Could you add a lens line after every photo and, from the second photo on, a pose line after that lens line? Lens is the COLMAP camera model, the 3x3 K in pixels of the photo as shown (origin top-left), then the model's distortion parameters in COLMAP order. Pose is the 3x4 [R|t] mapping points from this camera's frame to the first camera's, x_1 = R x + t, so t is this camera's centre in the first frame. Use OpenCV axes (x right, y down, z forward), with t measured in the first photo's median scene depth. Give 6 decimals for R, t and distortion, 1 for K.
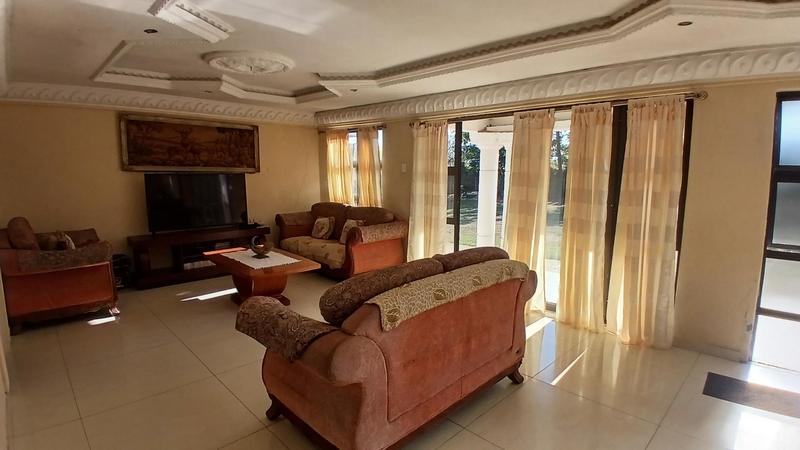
lens RADIAL K [[403.7, 0, 400.0], [0, 403.7, 225.0], [0, 0, 1]] dist [-0.001259, -0.000788]
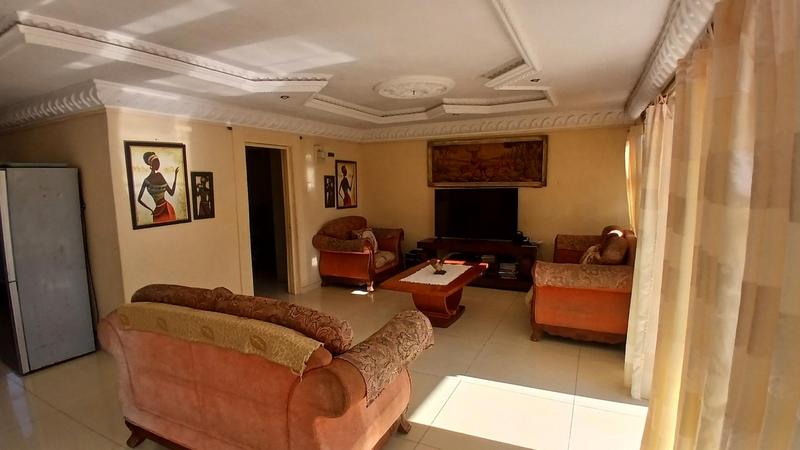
lens RADIAL K [[403.7, 0, 400.0], [0, 403.7, 225.0], [0, 0, 1]] dist [-0.001259, -0.000788]
pose [[0.329928, 0.091019, -0.939608, 0.455274], [-0.104405, 0.992753, 0.059507, -0.073431], [0.938215, 0.078466, 0.337039, 0.450150]]
